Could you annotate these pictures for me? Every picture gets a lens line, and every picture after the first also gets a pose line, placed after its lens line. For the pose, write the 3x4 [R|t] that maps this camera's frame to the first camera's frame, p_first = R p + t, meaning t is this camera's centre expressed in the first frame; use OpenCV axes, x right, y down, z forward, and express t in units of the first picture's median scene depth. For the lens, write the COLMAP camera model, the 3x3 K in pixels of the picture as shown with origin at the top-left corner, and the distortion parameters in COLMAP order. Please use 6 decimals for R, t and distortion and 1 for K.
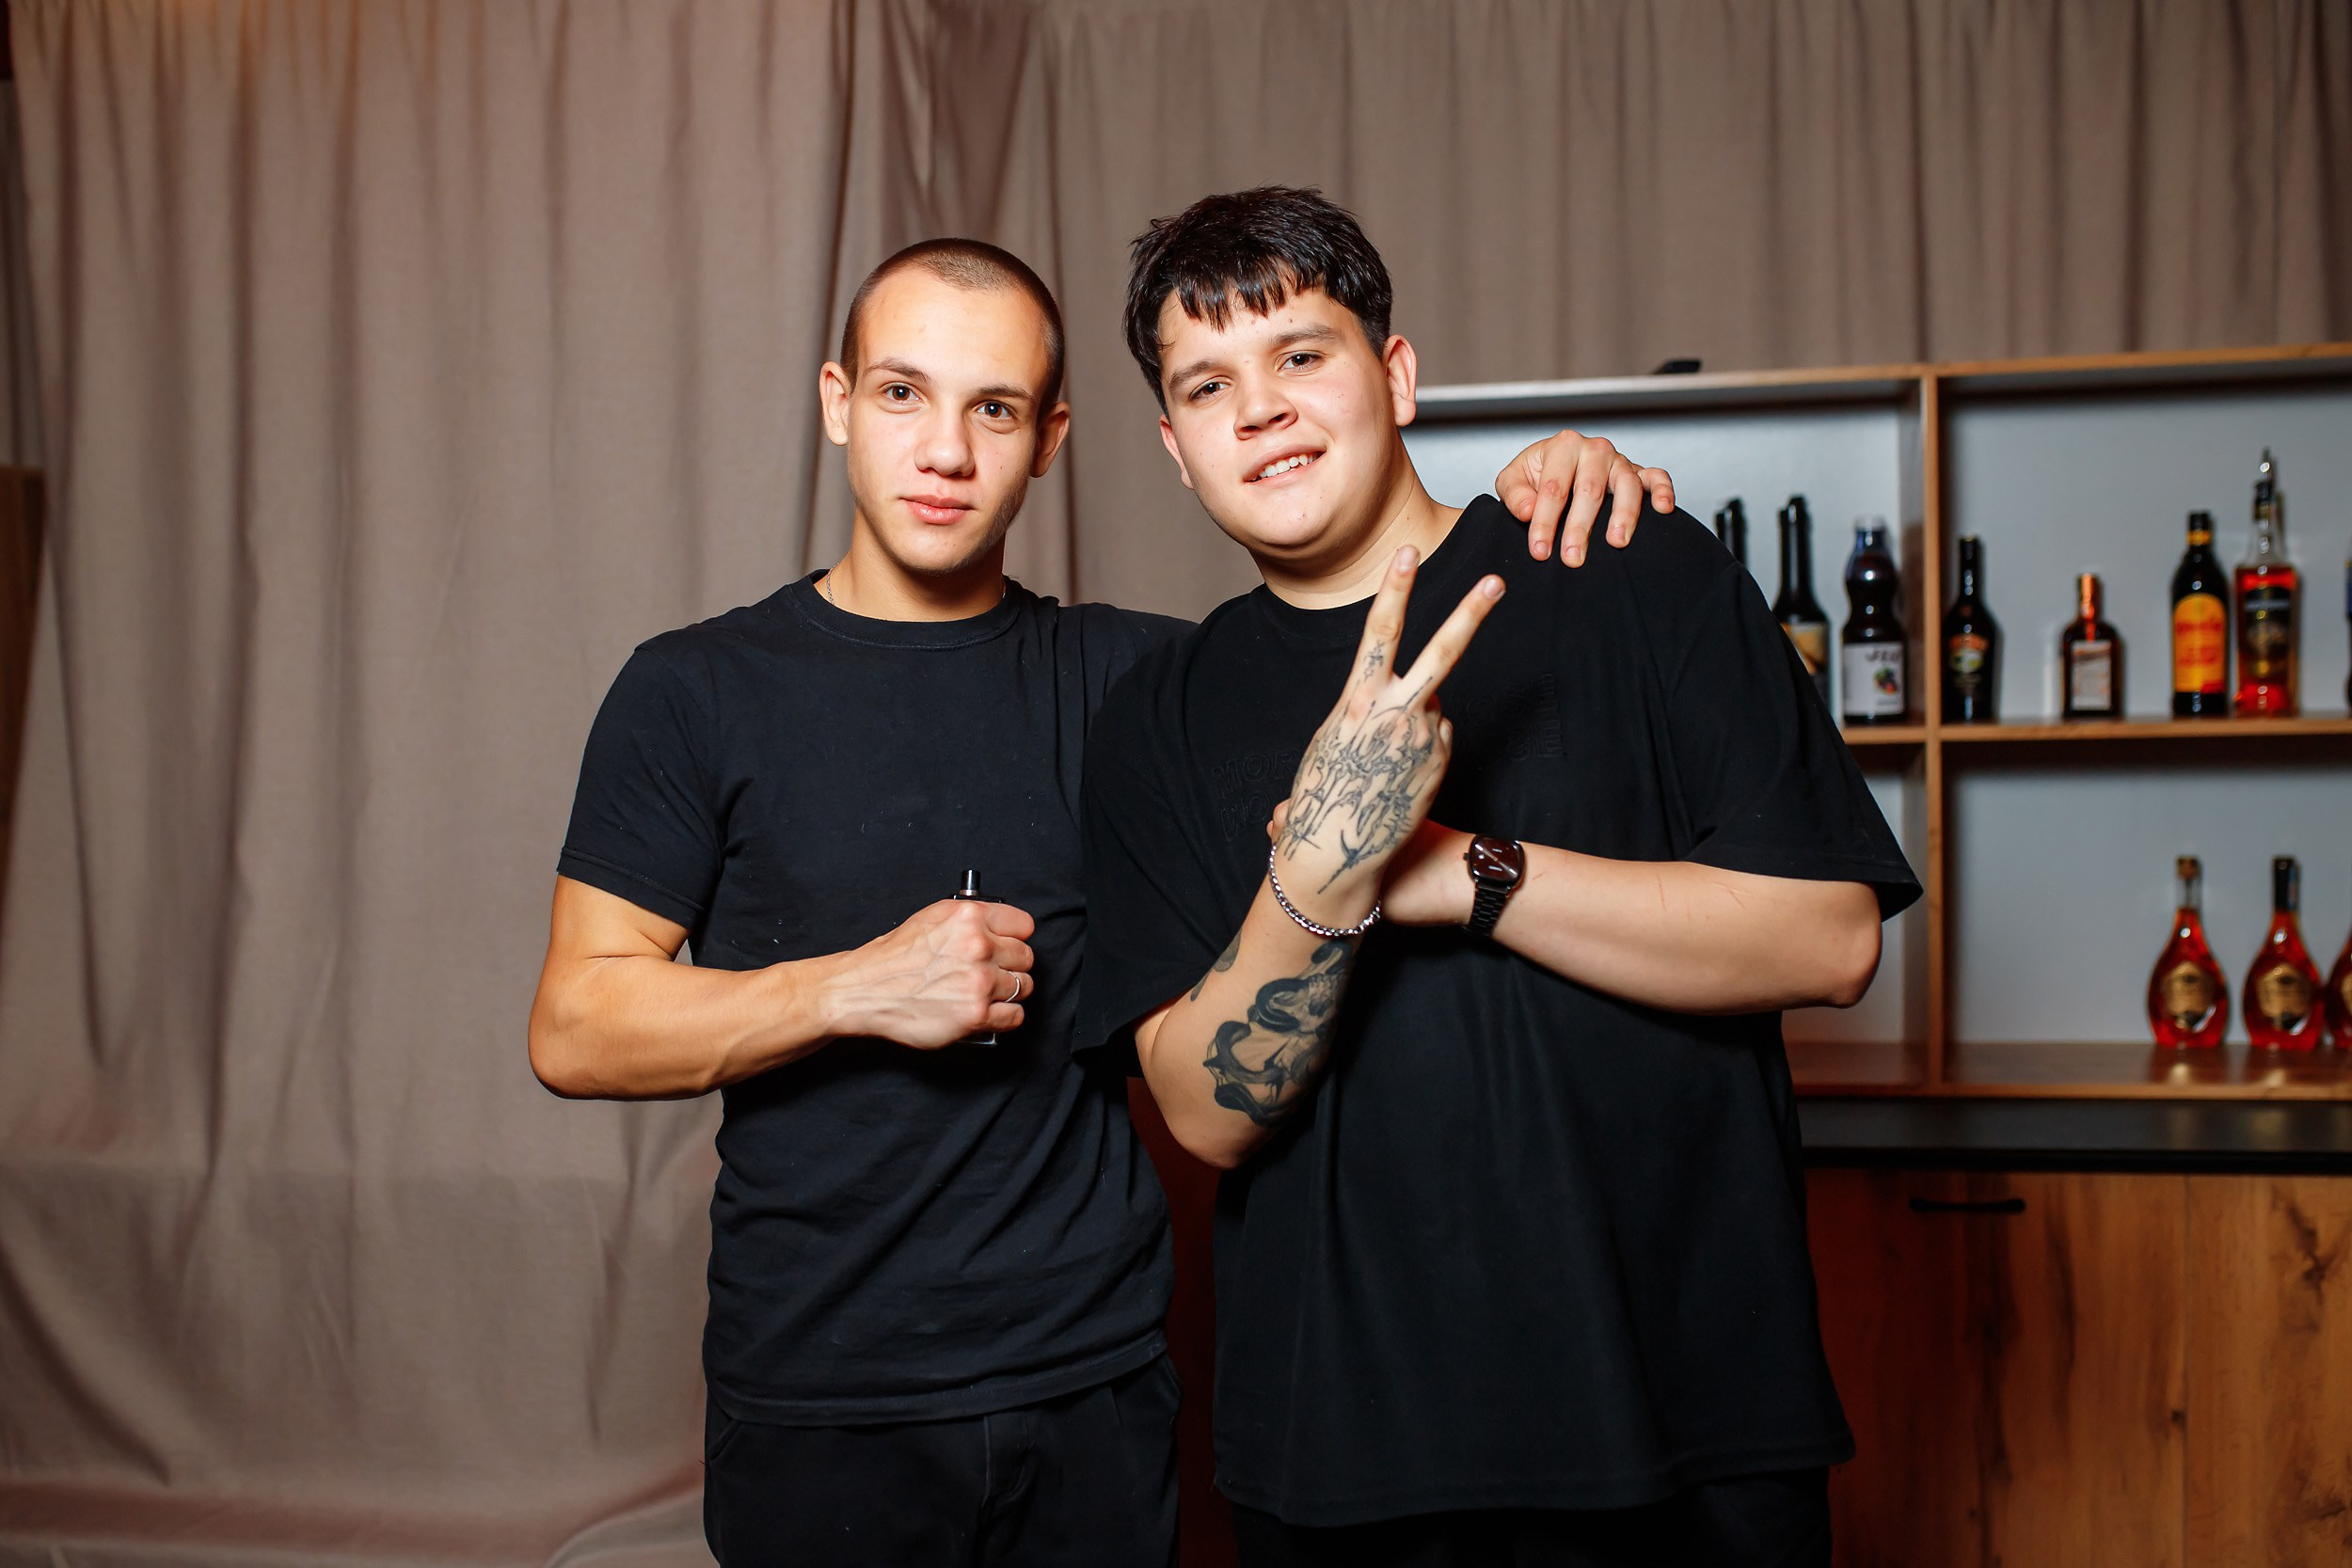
lens RADIAL K [[2228.2, 0, 1176.5], [0, 2228.2, 789.1], [0, 0, 1]] dist [-0.006772, 0.000000]
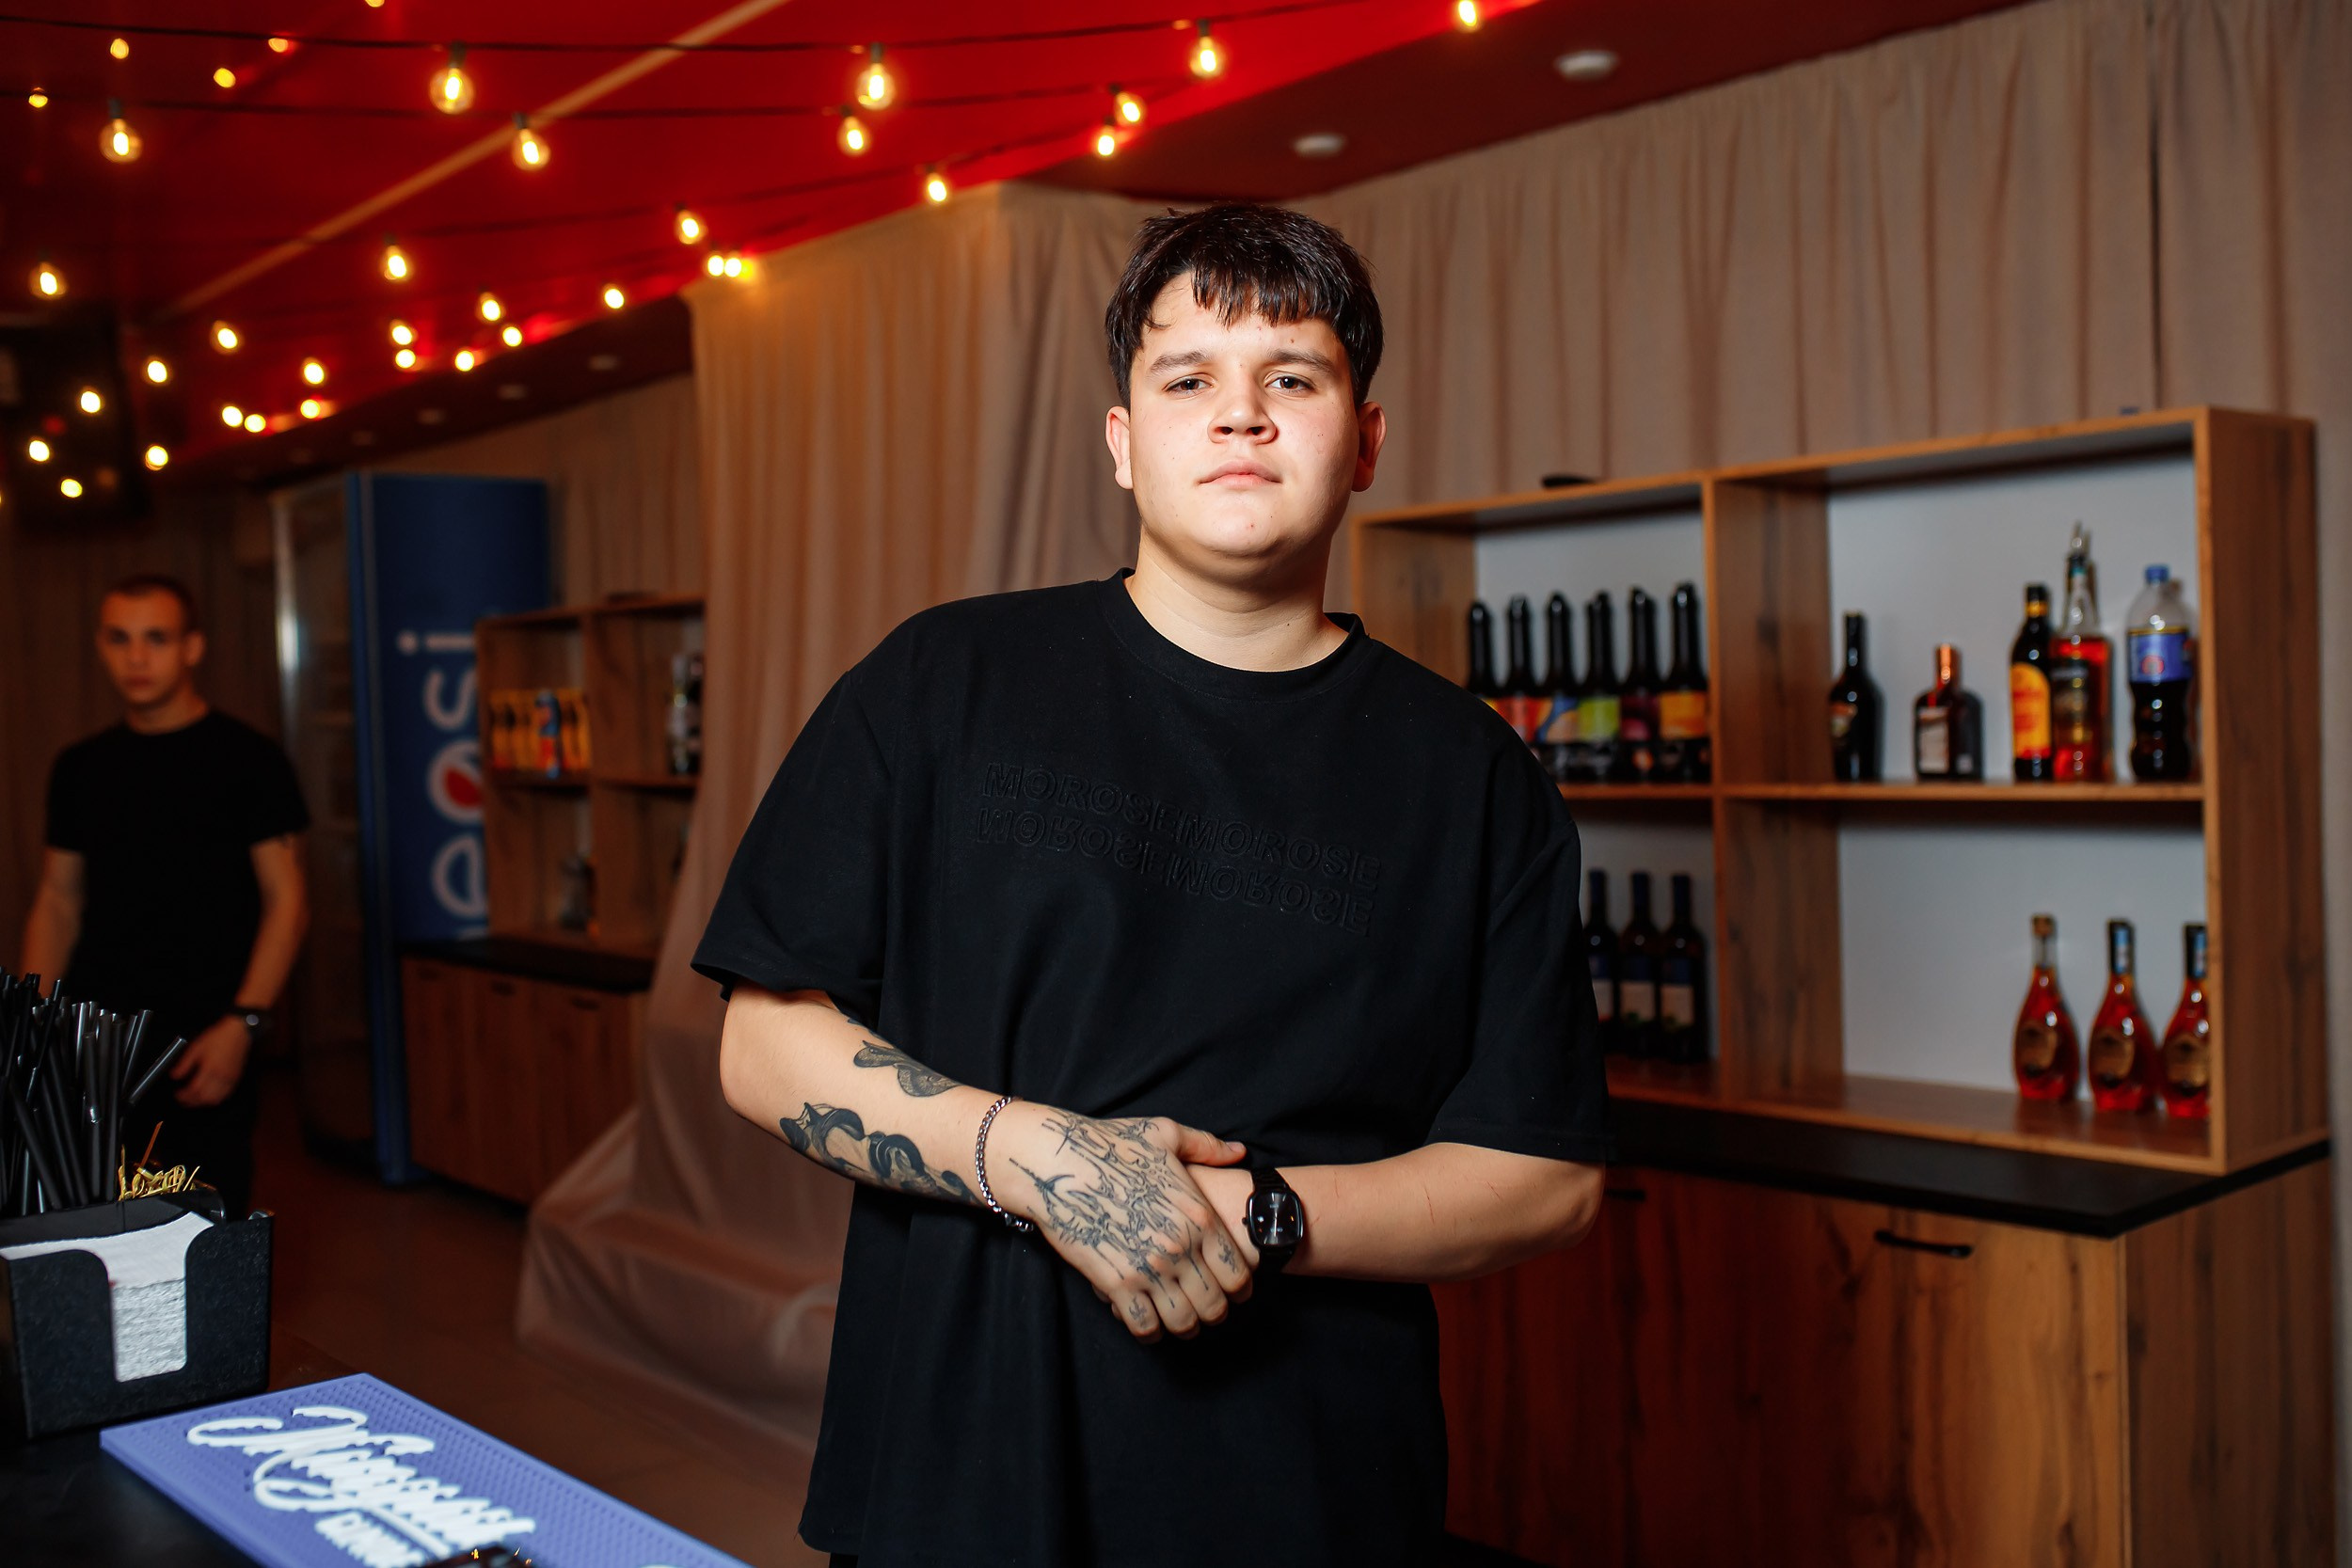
lens RADIAL K [[2228.2, 0, 1173.0], [0, 2228.2, 777.8], [0, 0, 1]] dist [-0.006772, 0.000000]
pose [[0.778941, 0.016432, -0.626882, 0.797465], [-0.026613, 0.999622, -0.006867, -0.015910], [0.626533, 0.022032, 0.779084, -0.064293]]
